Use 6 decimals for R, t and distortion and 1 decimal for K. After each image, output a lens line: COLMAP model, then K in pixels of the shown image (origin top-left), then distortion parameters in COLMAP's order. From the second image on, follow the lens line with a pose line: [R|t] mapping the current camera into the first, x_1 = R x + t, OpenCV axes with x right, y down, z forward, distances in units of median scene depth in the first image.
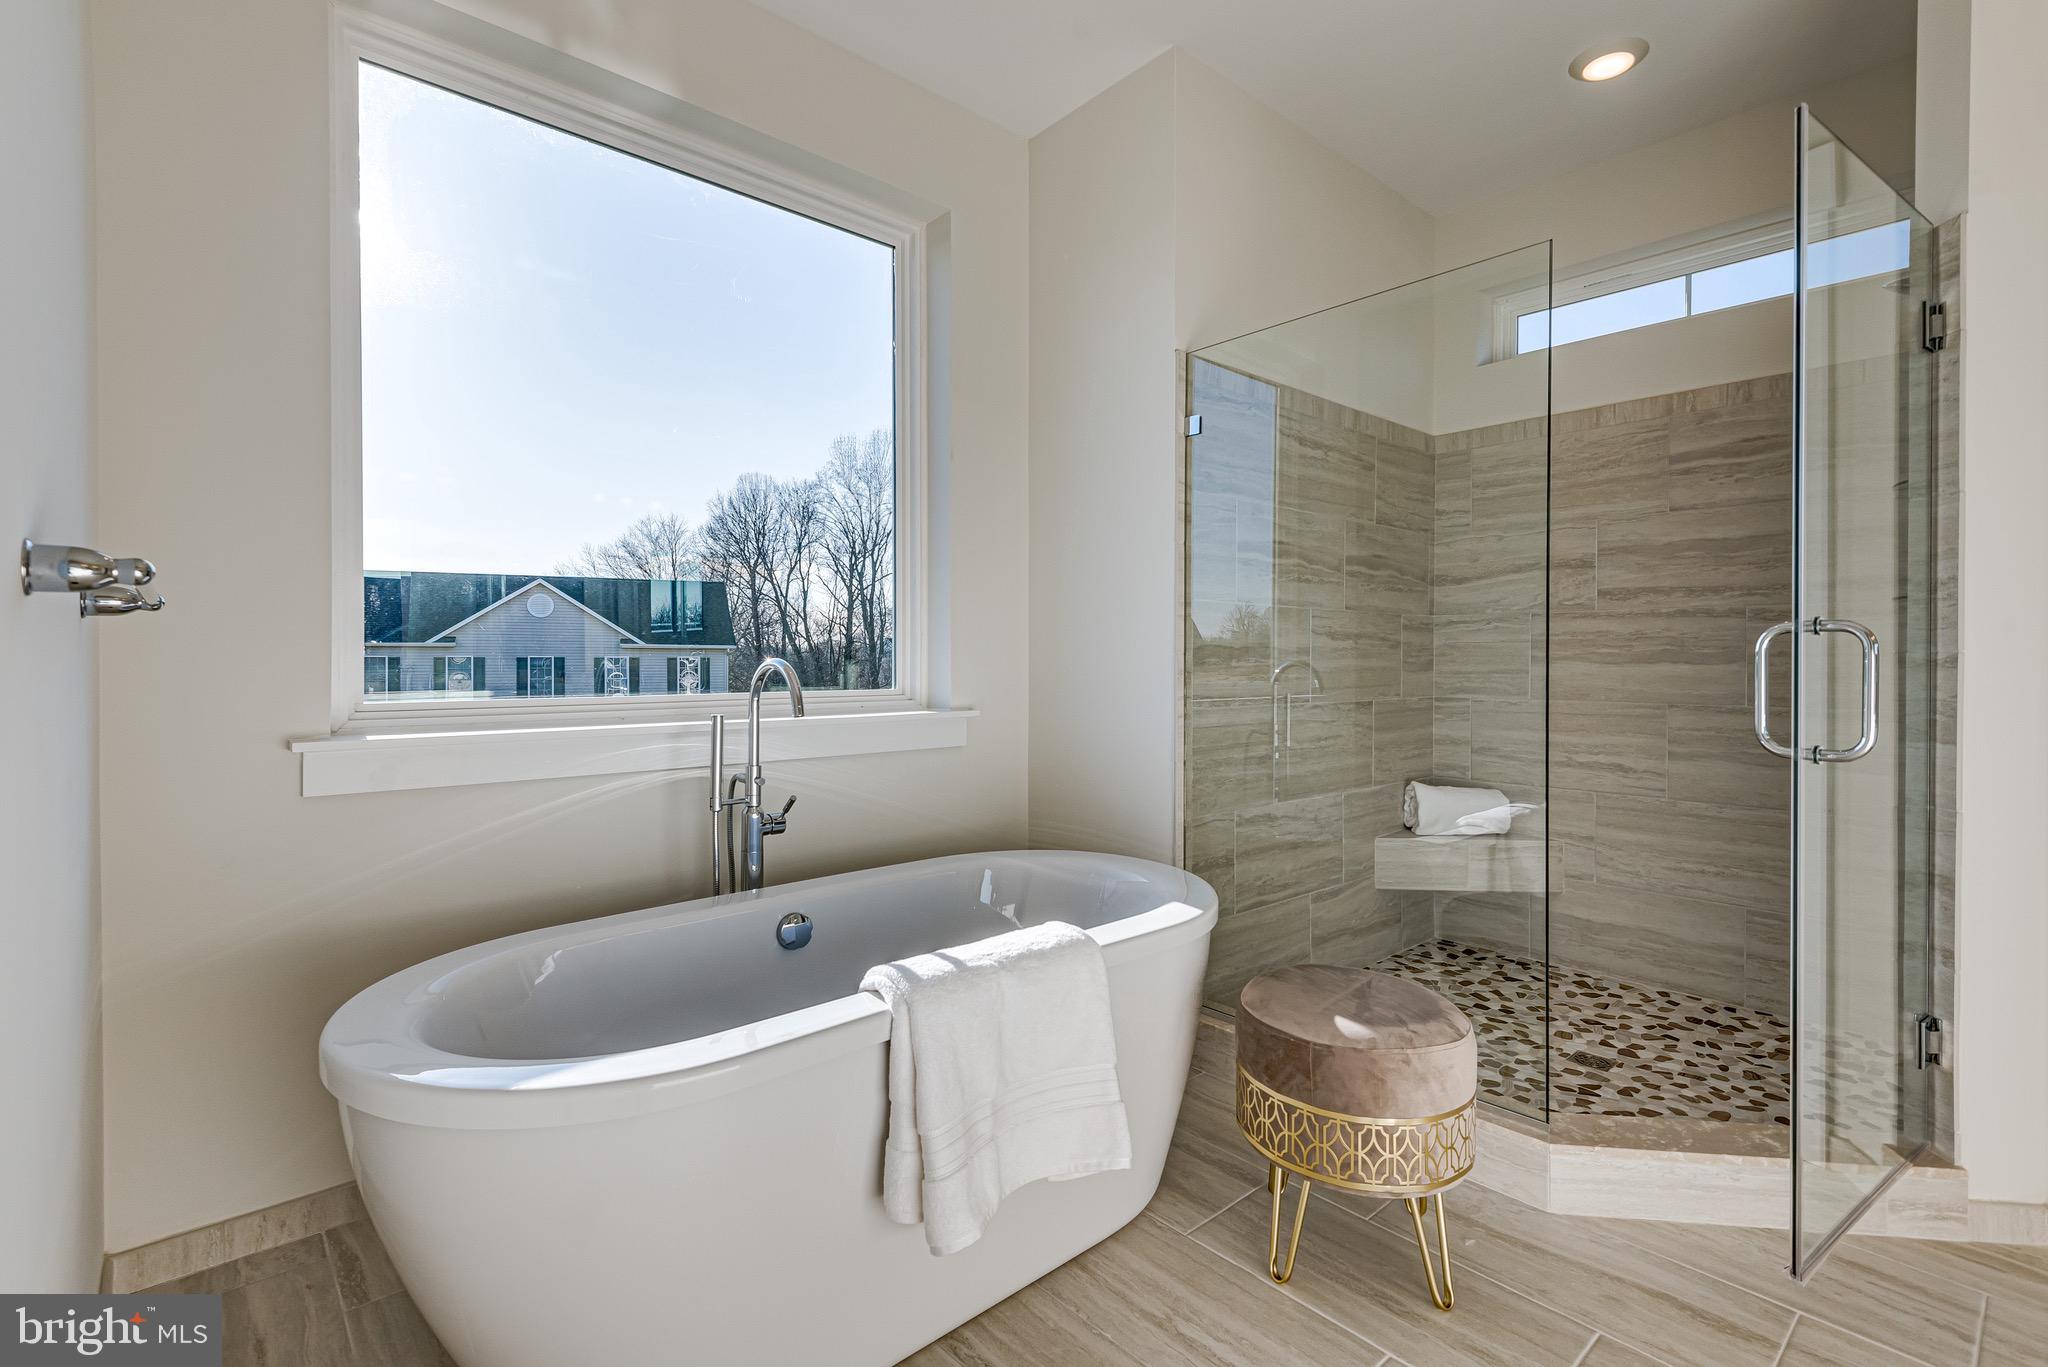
lens RADIAL K [[927.5, 0, 1021.9], [0, 927.5, 674.6], [0, 0, 1]] dist [-0.000128, -0.000037]
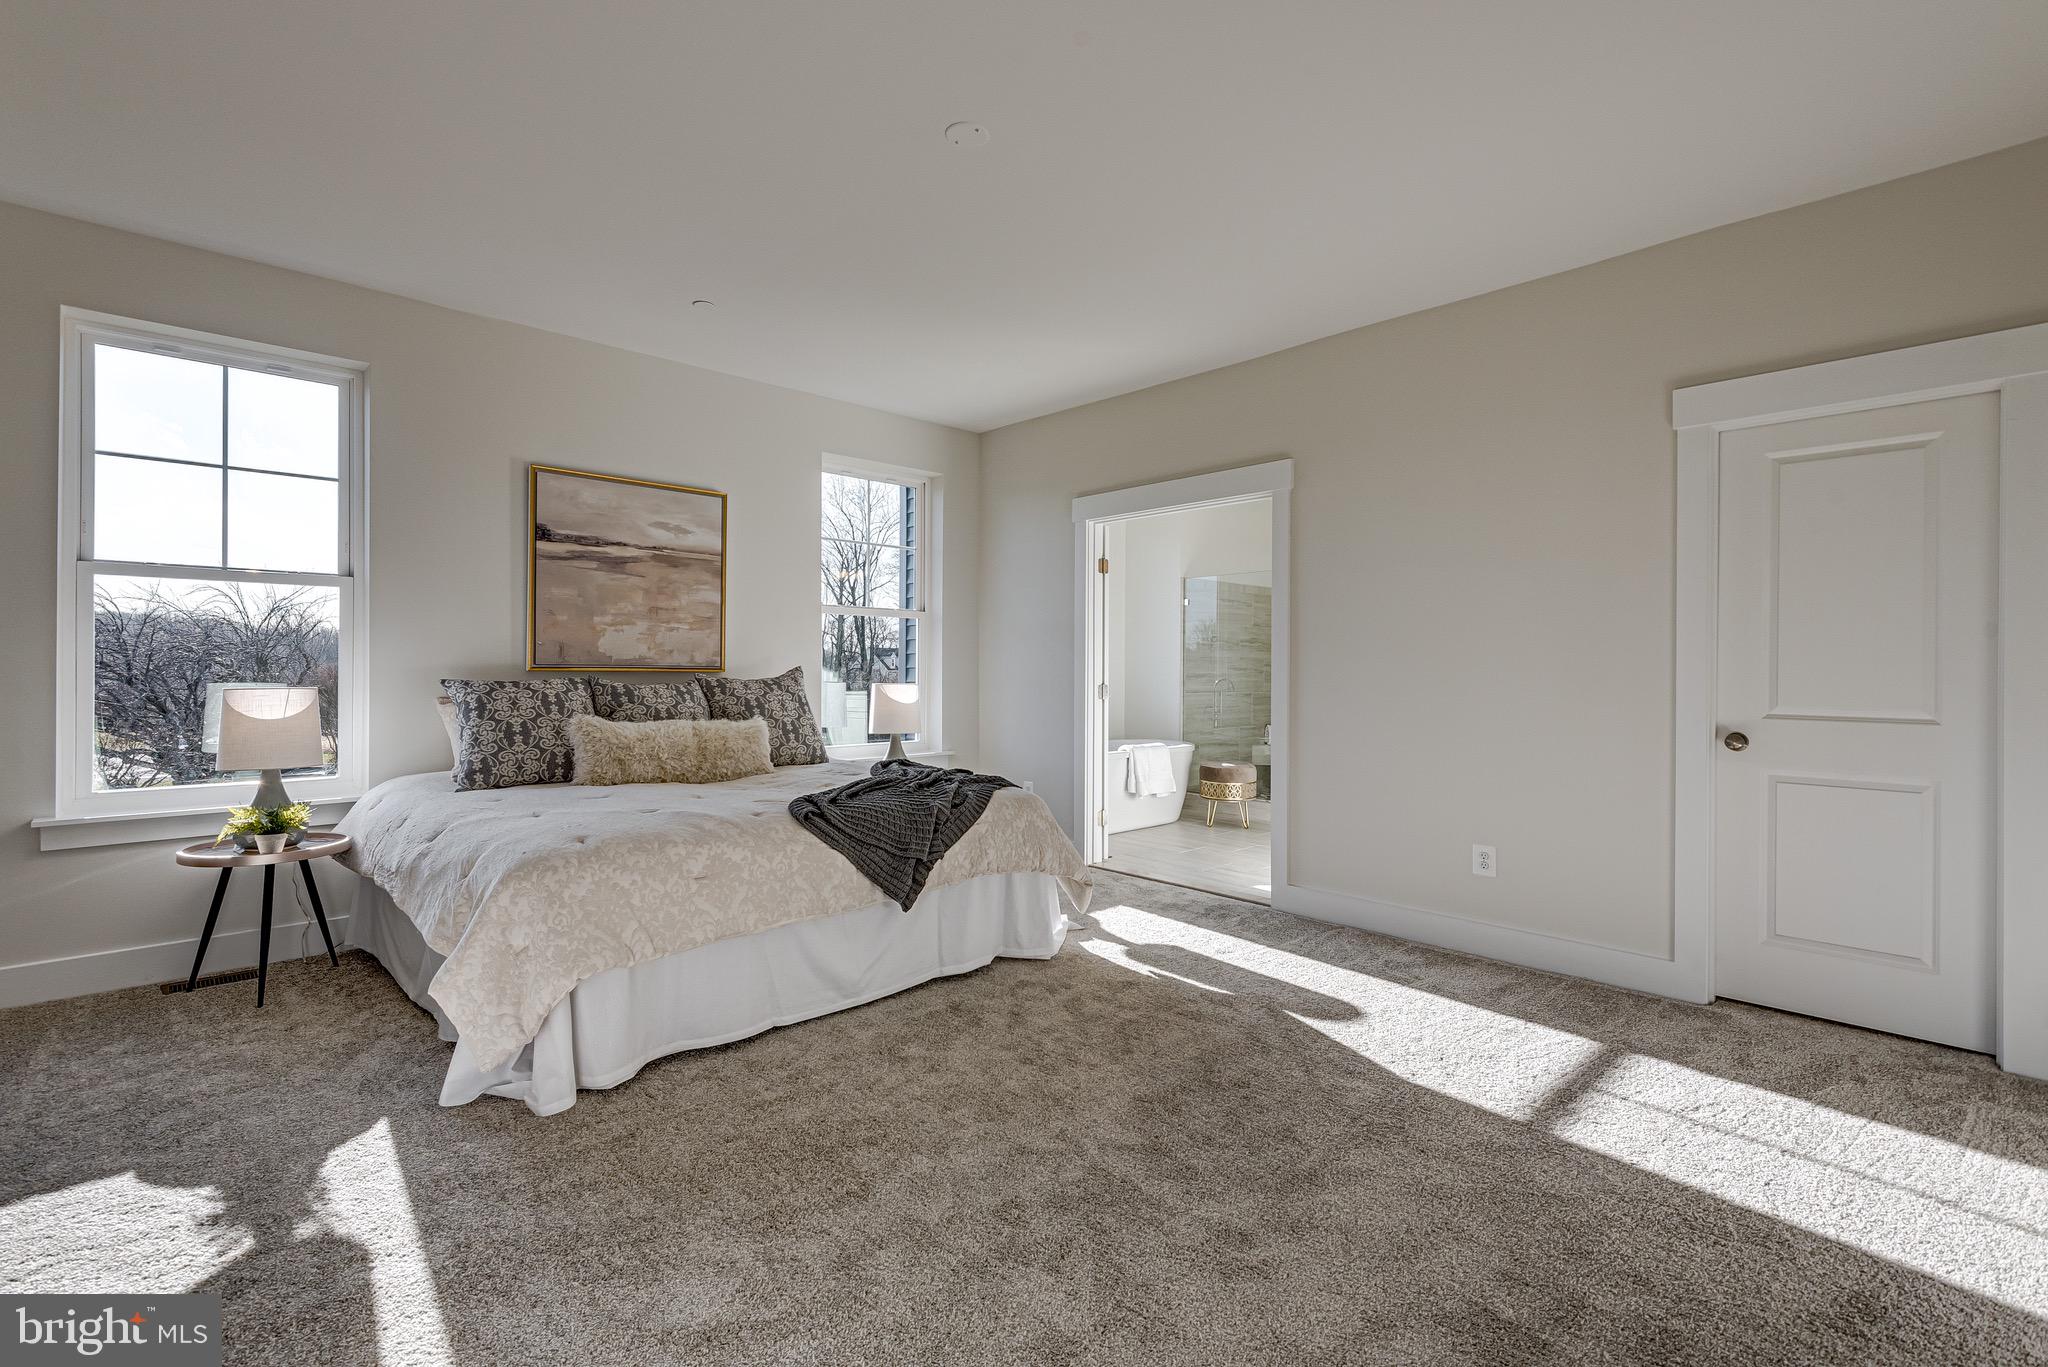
lens RADIAL K [[927.5, 0, 1021.9], [0, 927.5, 674.6], [0, 0, 1]] dist [-0.000128, -0.000037]
pose [[0.999368, 0.003411, 0.035382, -0.035047], [-0.003149, 0.999967, -0.007448, -0.000009], [-0.035406, 0.007332, 0.999346, -0.154033]]
